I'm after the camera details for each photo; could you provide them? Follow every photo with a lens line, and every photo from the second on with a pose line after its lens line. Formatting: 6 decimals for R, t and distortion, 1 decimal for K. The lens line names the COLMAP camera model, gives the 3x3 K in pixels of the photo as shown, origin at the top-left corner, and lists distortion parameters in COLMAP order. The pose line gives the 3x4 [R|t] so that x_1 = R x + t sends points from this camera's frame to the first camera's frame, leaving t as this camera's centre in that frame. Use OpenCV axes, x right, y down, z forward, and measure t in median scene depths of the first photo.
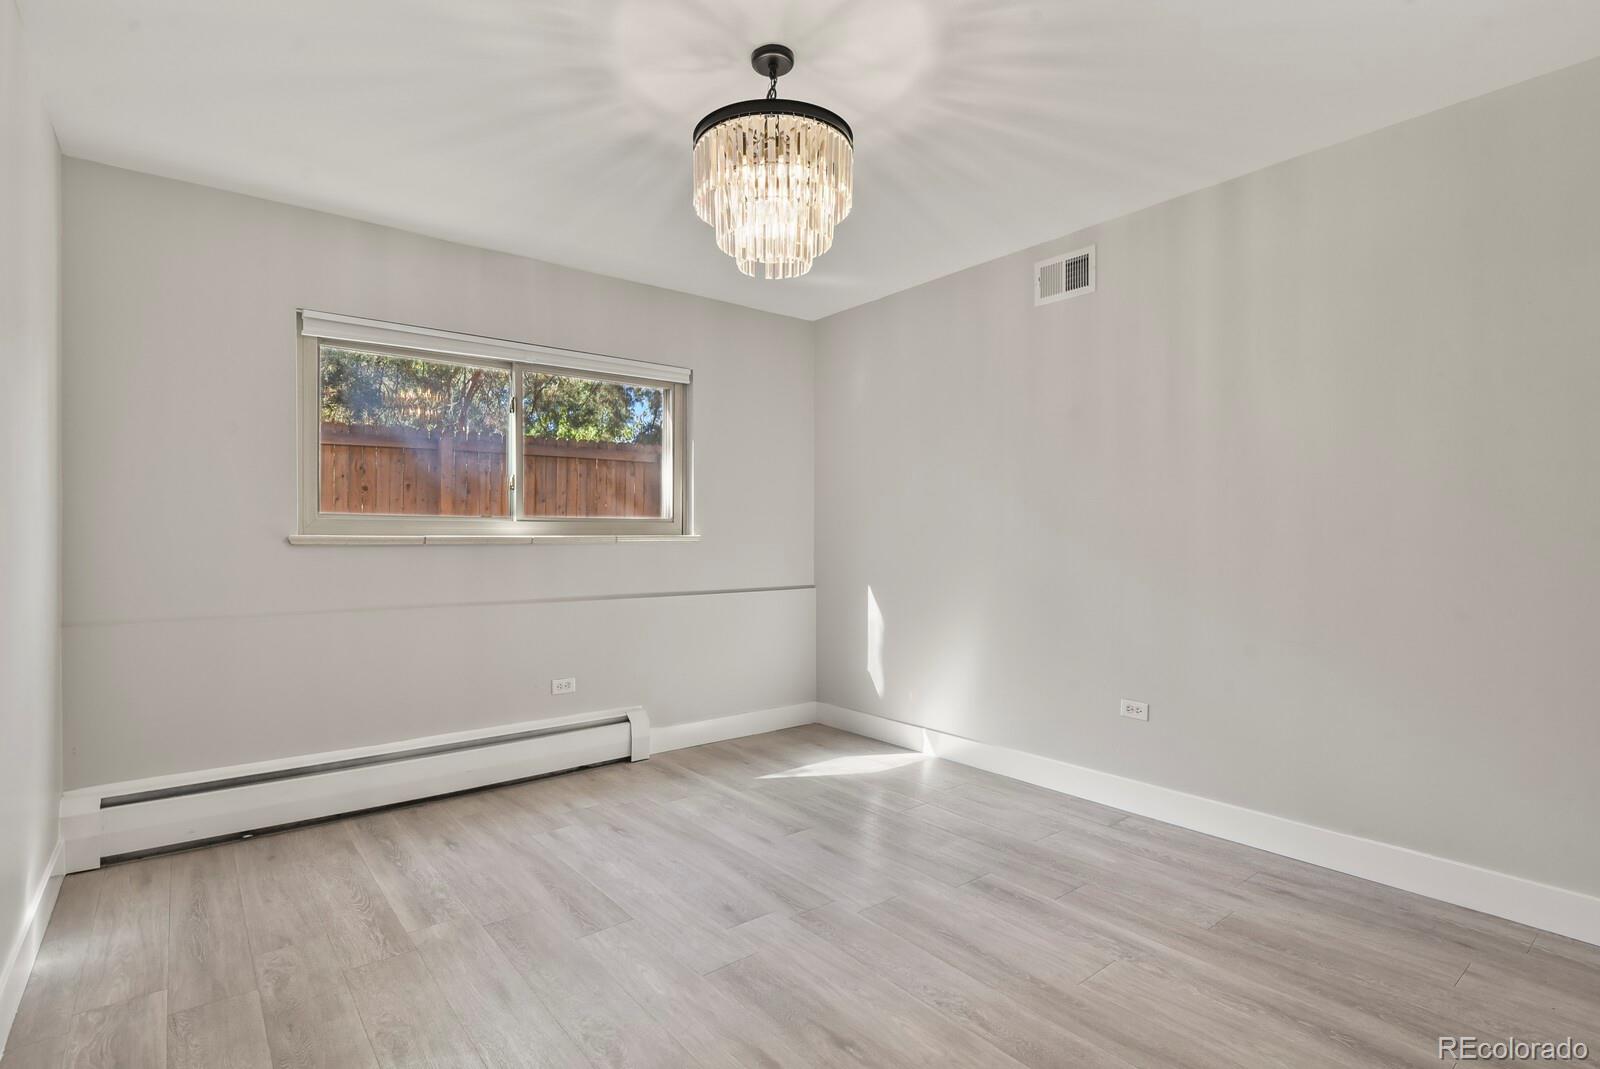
lens RADIAL K [[780.5, 0, 803.2], [0, 780.5, 537.9], [0, 0, 1]] dist [-0.009248, -0.003557]
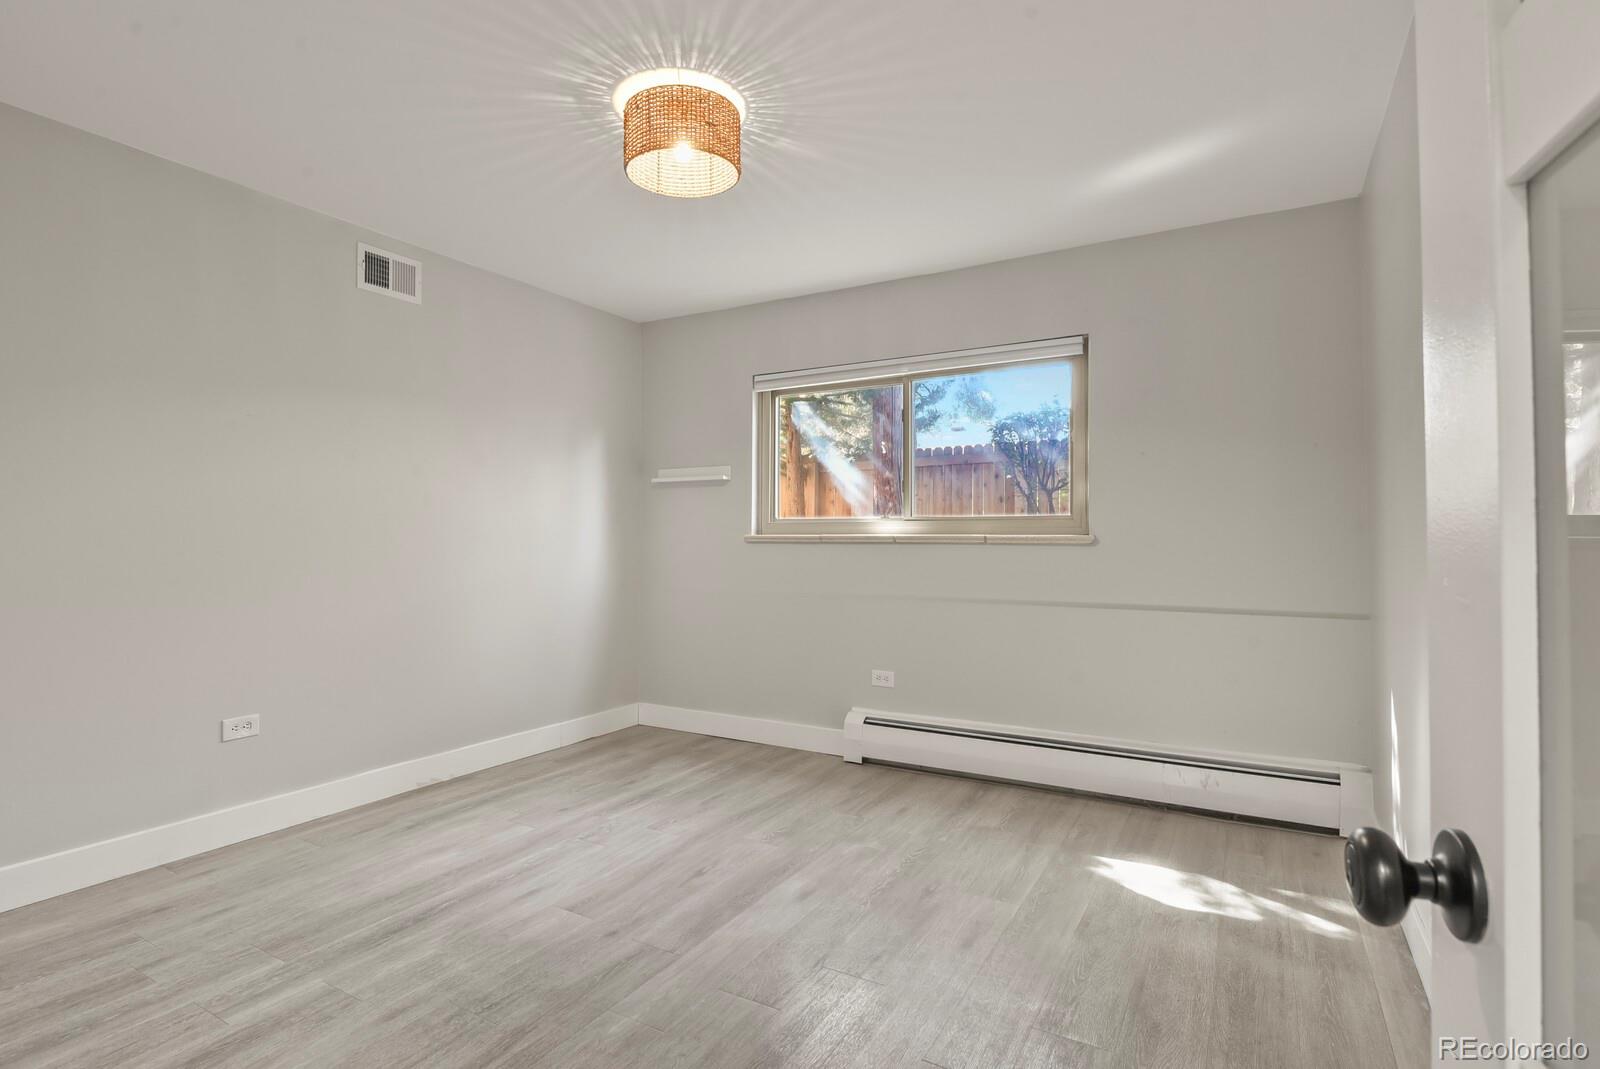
lens RADIAL K [[780.5, 0, 804.8], [0, 780.5, 528.7], [0, 0, 1]] dist [-0.009248, -0.003557]
pose [[0.357630, -0.012234, -0.933783, 0.518531], [0.000343, 0.999916, -0.012969, -0.000532], [0.933863, 0.004318, 0.357604, 0.429154]]
